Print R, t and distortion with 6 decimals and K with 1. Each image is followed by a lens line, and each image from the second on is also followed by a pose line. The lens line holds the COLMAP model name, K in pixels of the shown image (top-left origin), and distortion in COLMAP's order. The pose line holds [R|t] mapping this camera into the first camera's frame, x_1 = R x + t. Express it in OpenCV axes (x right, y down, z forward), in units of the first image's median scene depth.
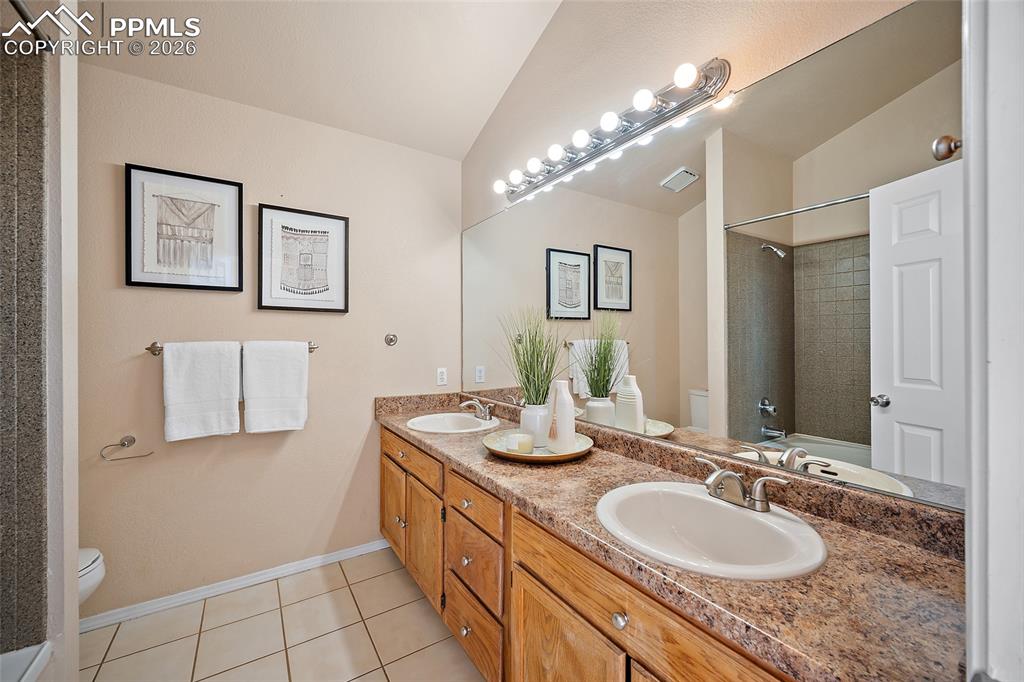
lens RADIAL K [[403.2, 0, 503.4], [0, 403.2, 341.6], [0, 0, 1]] dist [-0.000751, 0.000027]
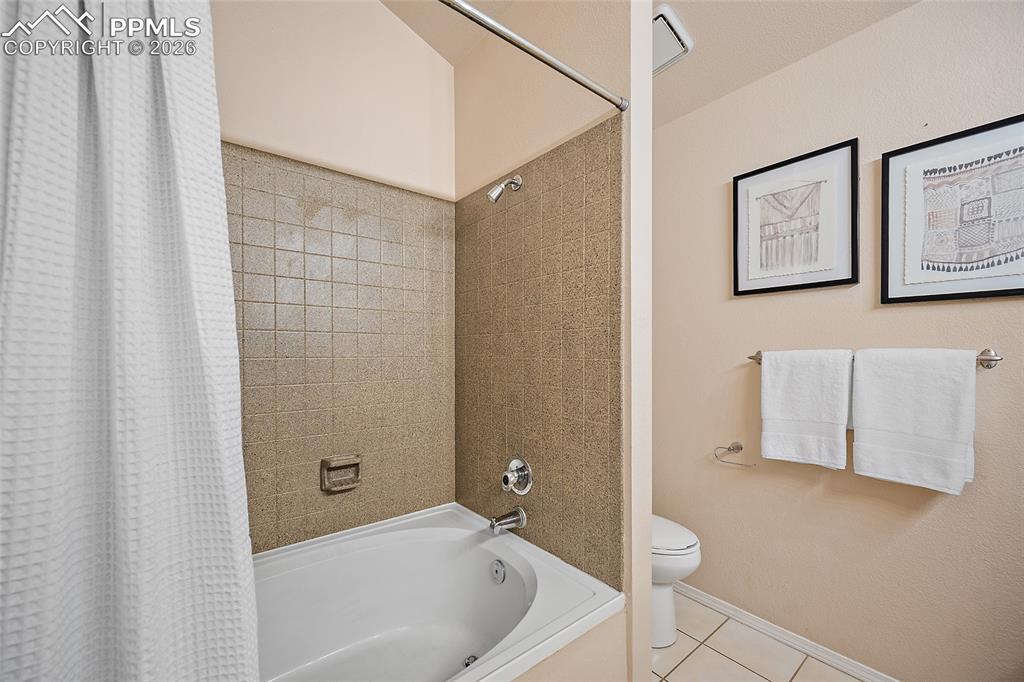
lens RADIAL K [[406.3, 0, 510.8], [0, 406.3, 354.0], [0, 0, 1]] dist [-0.001258, 0.000183]
pose [[0.111290, 0.002831, -0.993784, 0.032086], [-0.000895, 0.999996, 0.002749, 0.006758], [0.993788, 0.000584, 0.111292, 0.300916]]
